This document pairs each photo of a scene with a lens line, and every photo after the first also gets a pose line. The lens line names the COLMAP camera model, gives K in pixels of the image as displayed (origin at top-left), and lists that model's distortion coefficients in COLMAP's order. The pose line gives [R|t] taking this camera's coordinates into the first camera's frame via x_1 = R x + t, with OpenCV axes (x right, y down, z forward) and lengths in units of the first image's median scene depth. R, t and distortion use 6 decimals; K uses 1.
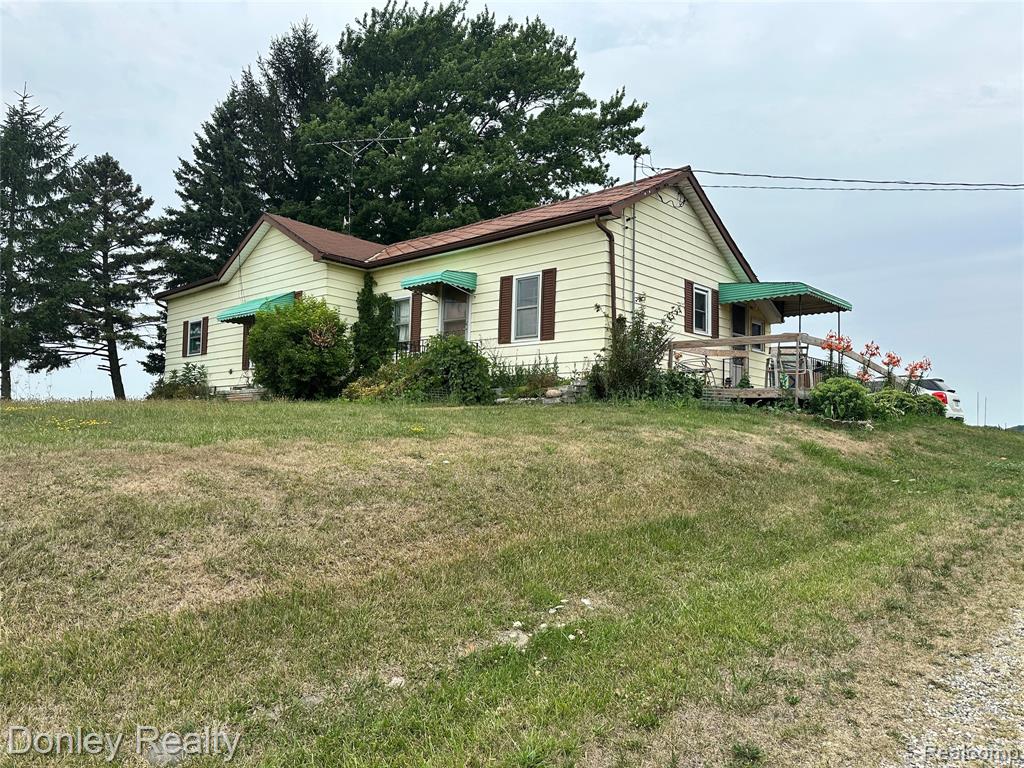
lens RADIAL K [[723.8, 0, 512.8], [0, 723.8, 387.5], [0, 0, 1]] dist [0.006230, 0.001450]
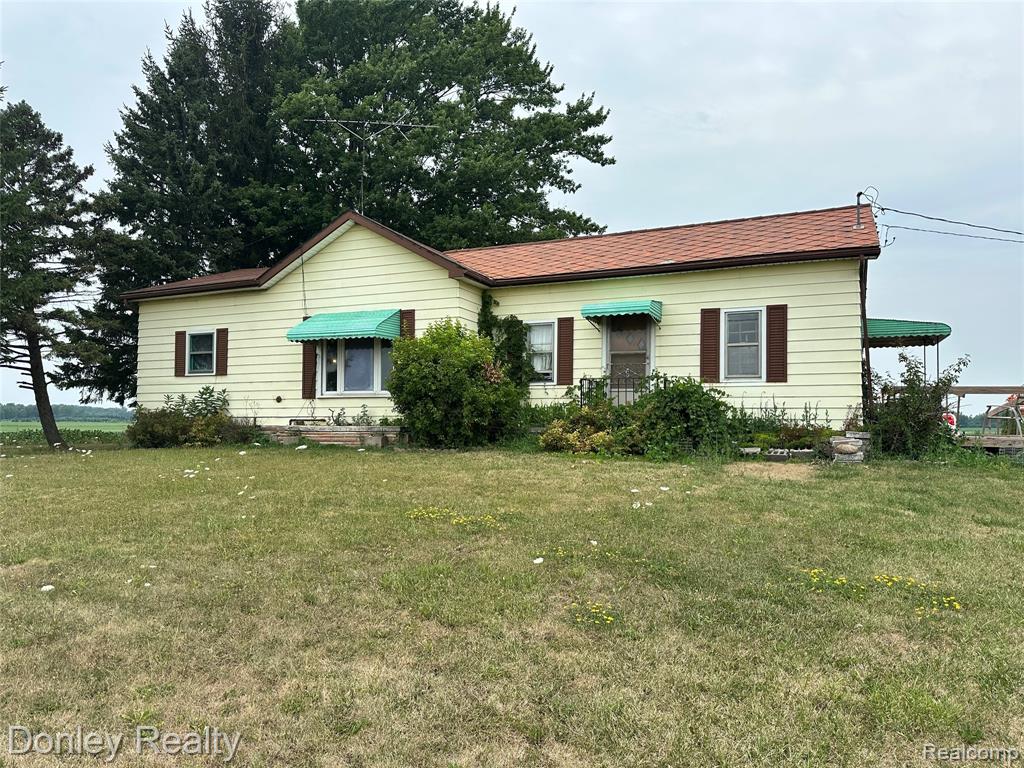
lens RADIAL K [[714.5, 0, 509.2], [0, 714.5, 383.4], [0, 0, 1]] dist [0.105089, -0.114853]
pose [[0.956286, 0.002984, 0.292419, -0.422865], [-0.005970, 0.999939, 0.009320, -0.054784], [-0.292373, -0.010658, 0.956245, 0.168930]]
